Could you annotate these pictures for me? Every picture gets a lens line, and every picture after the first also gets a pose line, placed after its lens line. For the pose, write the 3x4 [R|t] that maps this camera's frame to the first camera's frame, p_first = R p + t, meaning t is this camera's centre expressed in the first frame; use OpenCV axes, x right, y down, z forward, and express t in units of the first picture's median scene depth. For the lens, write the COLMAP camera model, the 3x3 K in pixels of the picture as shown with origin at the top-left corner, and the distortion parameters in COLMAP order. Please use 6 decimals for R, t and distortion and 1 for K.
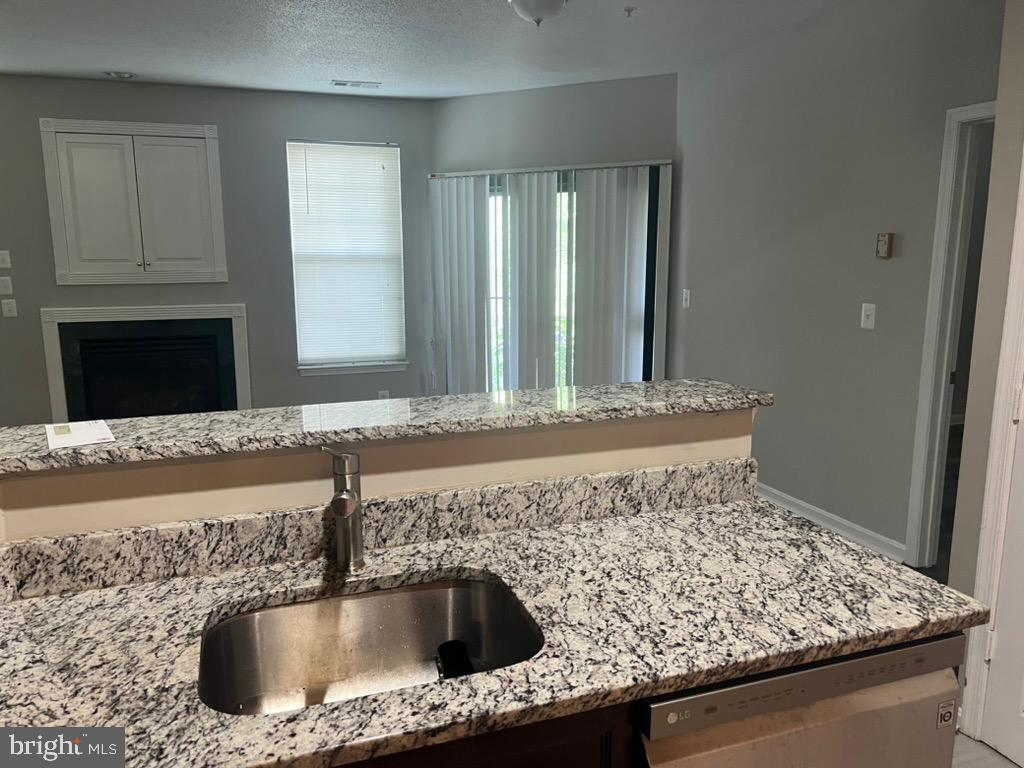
lens RADIAL K [[773.5, 0, 510.4], [0, 773.5, 385.6], [0, 0, 1]] dist [0.064936, -0.074449]
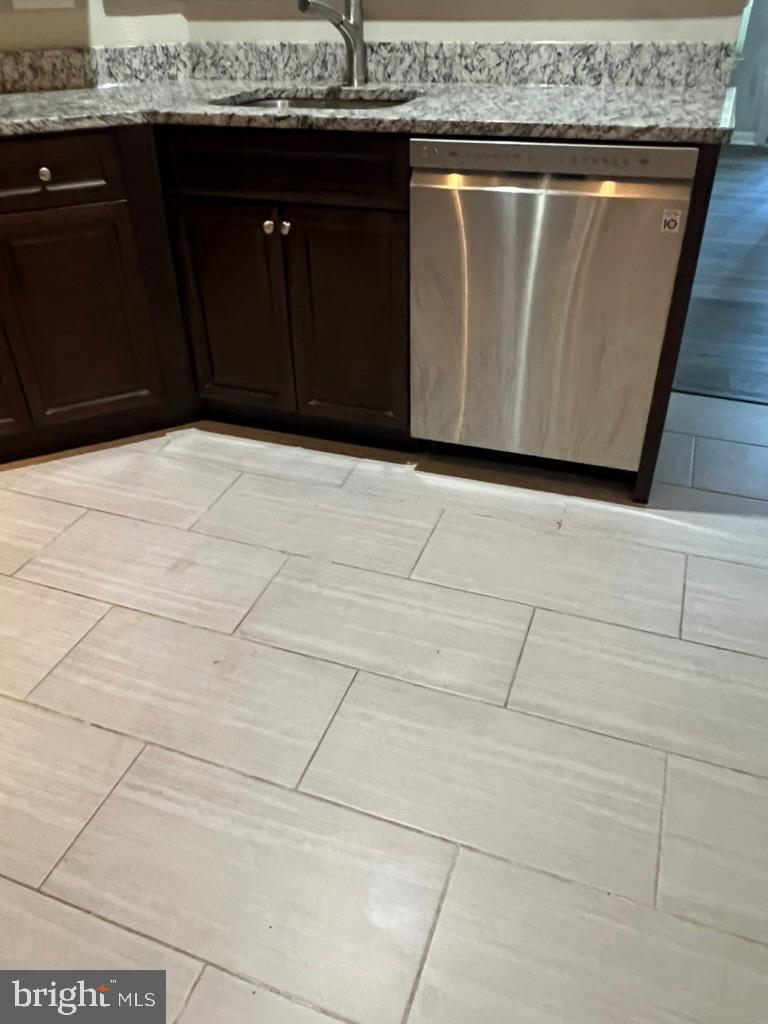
lens RADIAL K [[781.8, 0, 385.0], [0, 781.8, 511.9], [0, 0, 1]] dist [0.004330, 0.000990]
pose [[0.771321, 0.350525, -0.531222, 0.847760], [-0.093651, 0.888092, 0.450024, 0.260212], [0.629519, -0.297363, 0.717831, -0.246112]]
